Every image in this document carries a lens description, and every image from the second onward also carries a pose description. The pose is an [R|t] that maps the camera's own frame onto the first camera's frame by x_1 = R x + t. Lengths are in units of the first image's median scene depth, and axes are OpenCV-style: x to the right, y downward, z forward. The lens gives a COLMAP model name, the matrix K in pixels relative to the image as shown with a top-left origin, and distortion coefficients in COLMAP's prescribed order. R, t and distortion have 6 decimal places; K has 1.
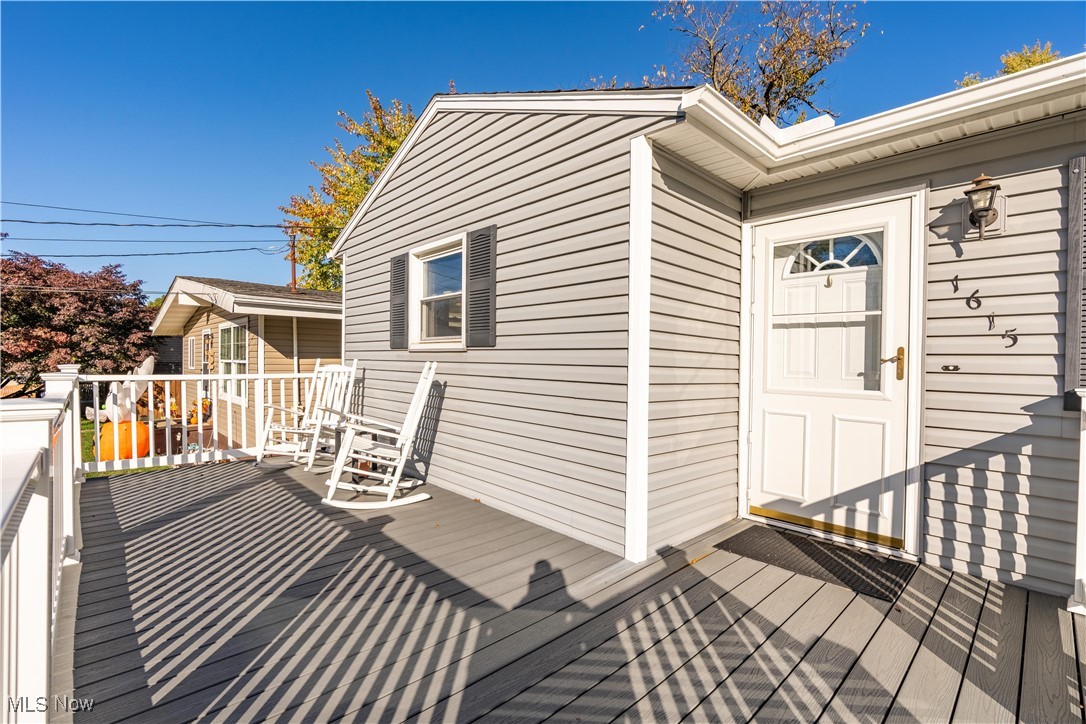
lens RADIAL K [[493.7, 0, 540.7], [0, 493.7, 365.3], [0, 0, 1]] dist [-0.001176, -0.000044]
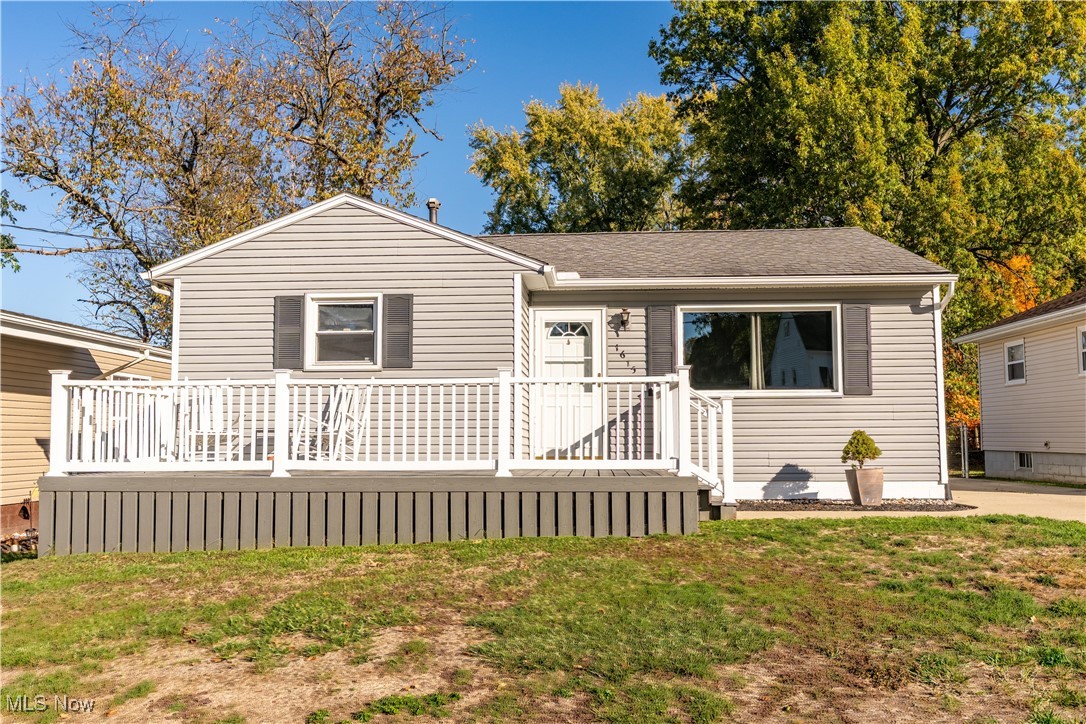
lens RADIAL K [[863.0, 0, 543.0], [0, 863.0, 362.0], [0, 0, 1]] dist [0.001956, 0.000237]
pose [[0.730597, 0.043474, 0.681424, -1.979082], [0.018205, 0.996376, -0.083086, 0.216339], [-0.682566, 0.073108, 0.727158, -1.573828]]
